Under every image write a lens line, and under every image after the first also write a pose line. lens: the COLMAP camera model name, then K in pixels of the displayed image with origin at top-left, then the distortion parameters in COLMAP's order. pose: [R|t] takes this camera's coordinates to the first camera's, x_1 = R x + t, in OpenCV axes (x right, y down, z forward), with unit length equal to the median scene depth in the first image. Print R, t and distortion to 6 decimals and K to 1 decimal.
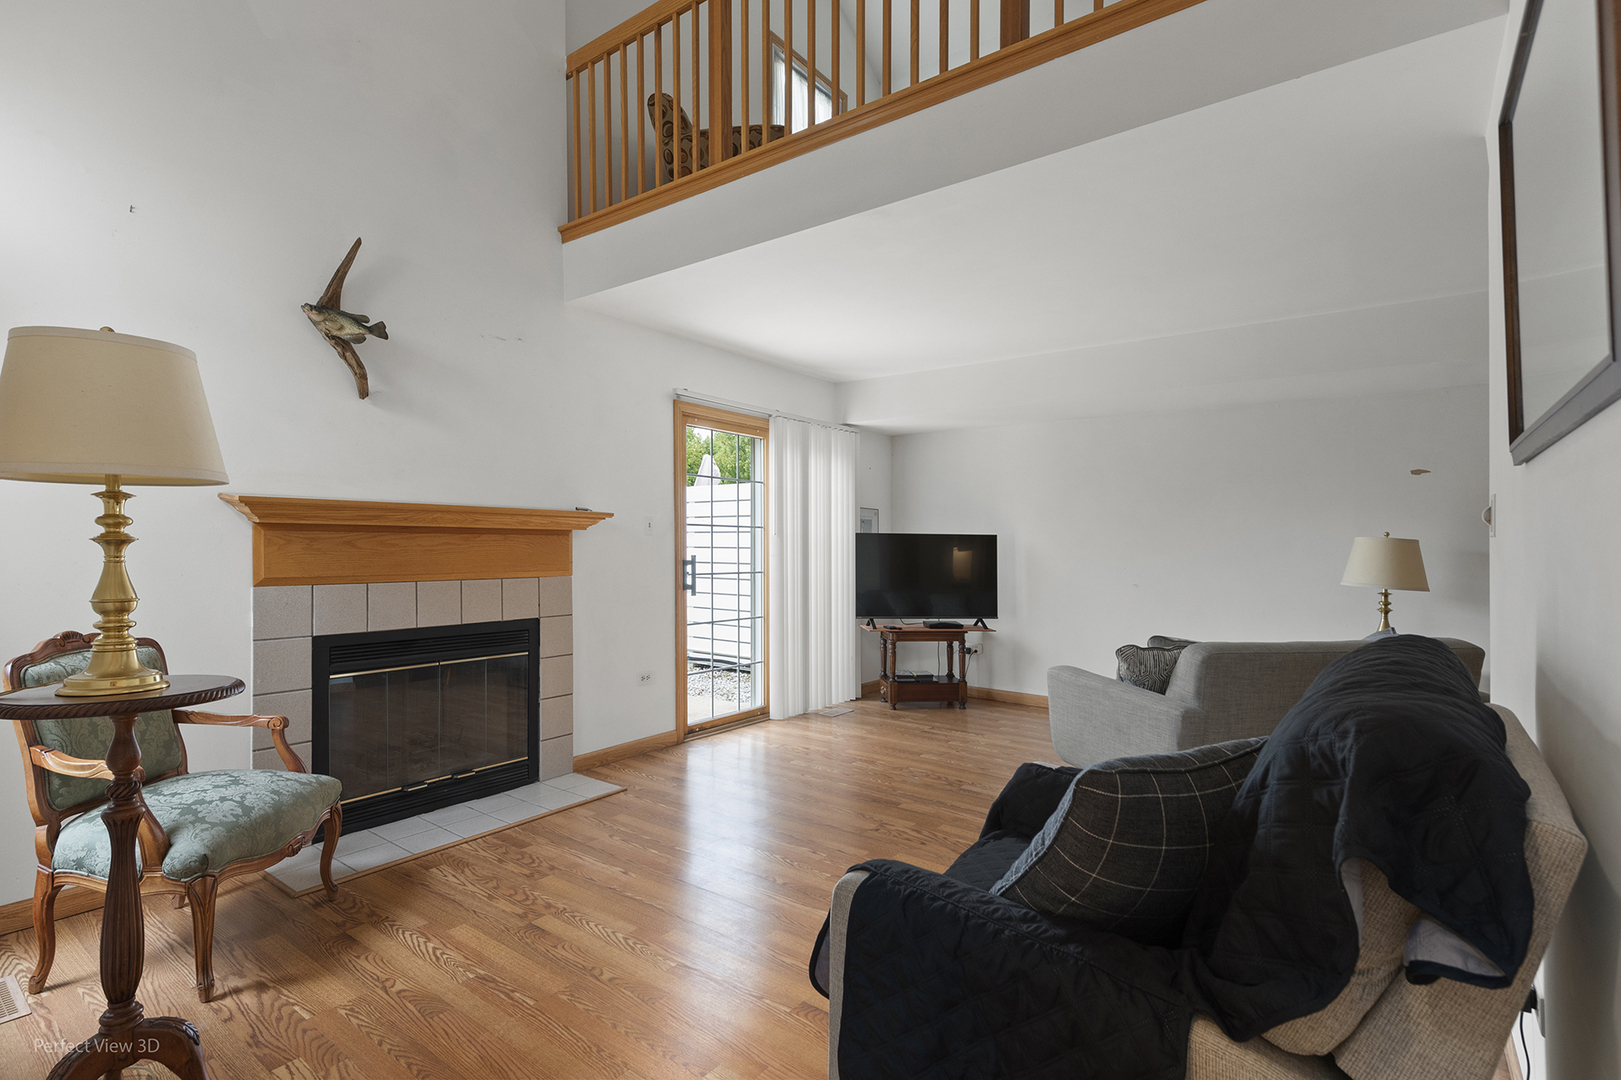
lens RADIAL K [[778.0, 0, 810.8], [0, 778.0, 543.4], [0, 0, 1]] dist [0.012296, -0.003061]
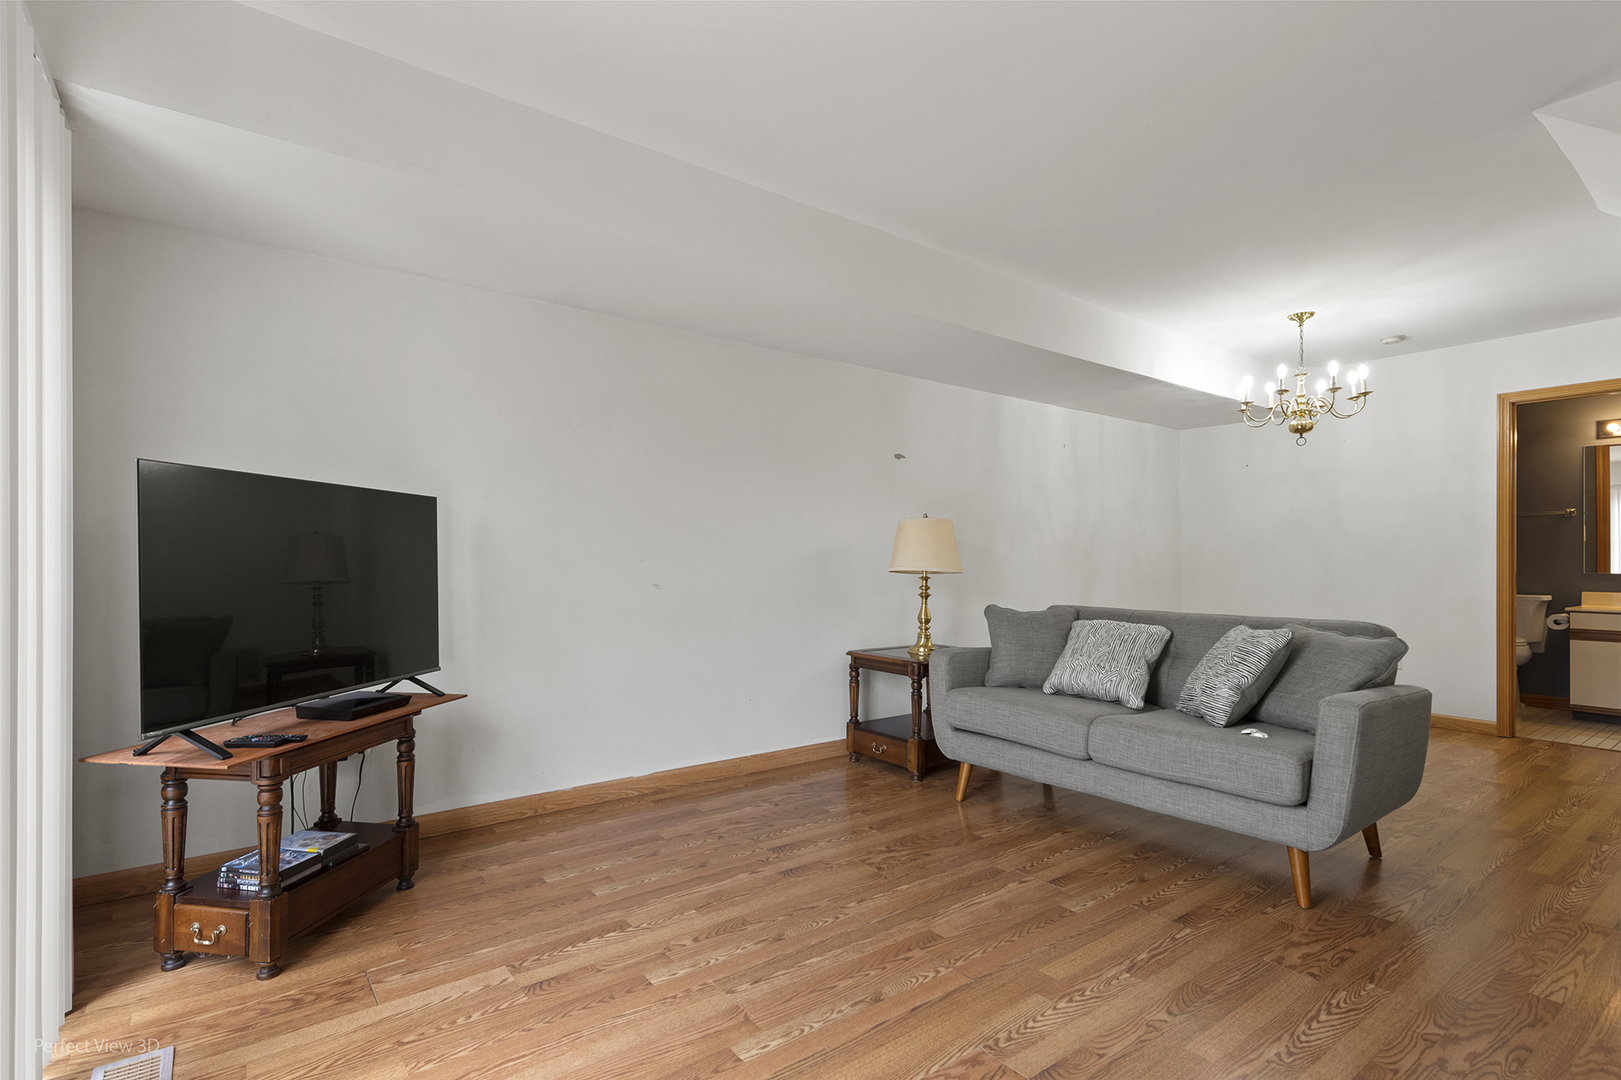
lens RADIAL K [[778.0, 0, 796.8], [0, 778.0, 528.7], [0, 0, 1]] dist [0.012296, -0.003061]
pose [[0.293432, 0.026075, 0.955624, -0.248438], [-0.000977, 0.999636, -0.026976, 0.034125], [-0.955980, 0.006982, 0.293350, 0.992904]]
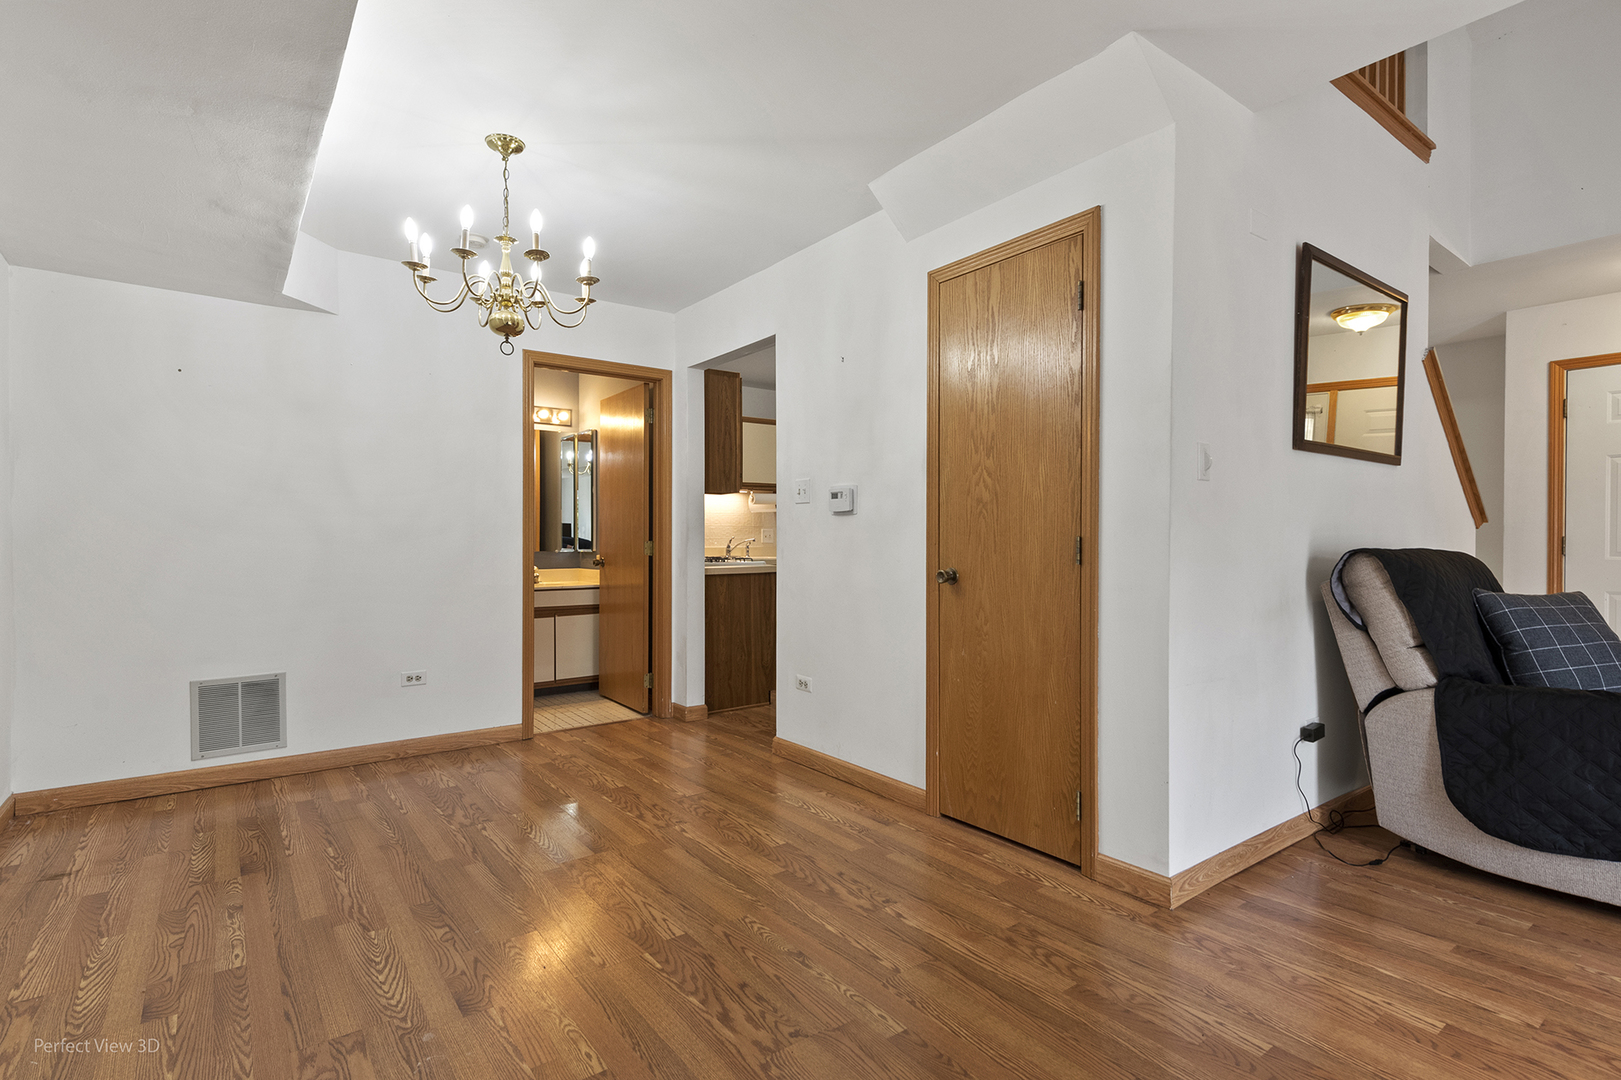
lens RADIAL K [[778.0, 0, 802.5], [0, 778.0, 545.3], [0, 0, 1]] dist [0.012296, -0.003061]
pose [[-0.954717, -0.012453, 0.297256, 0.591073], [-0.010438, 0.999911, 0.008367, 0.044504], [-0.297333, 0.004885, -0.954761, 1.216843]]
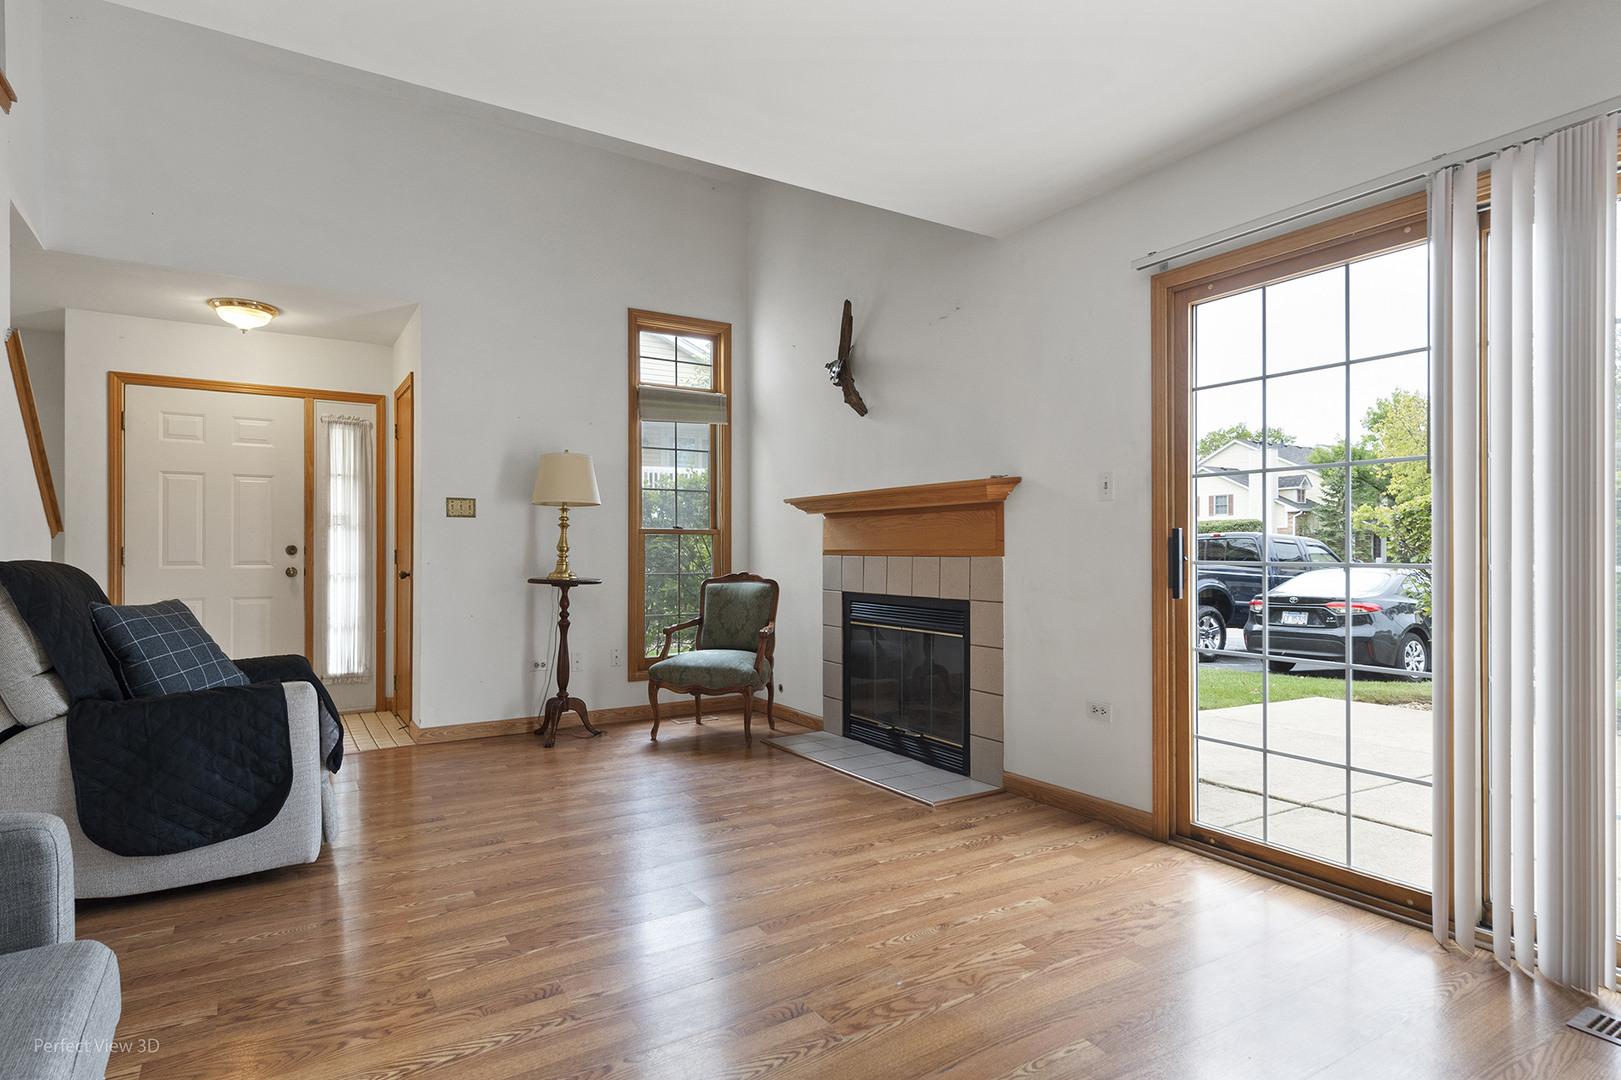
lens RADIAL K [[856.2, 0, 784.7], [0, 856.2, 545.6], [0, 0, 1]] dist [0.010525, -0.001659]
pose [[-0.384847, -0.013325, -0.922884, 0.669165], [0.000128, 0.999895, -0.014490, 0.045769], [0.922980, -0.005695, -0.384805, 1.180101]]
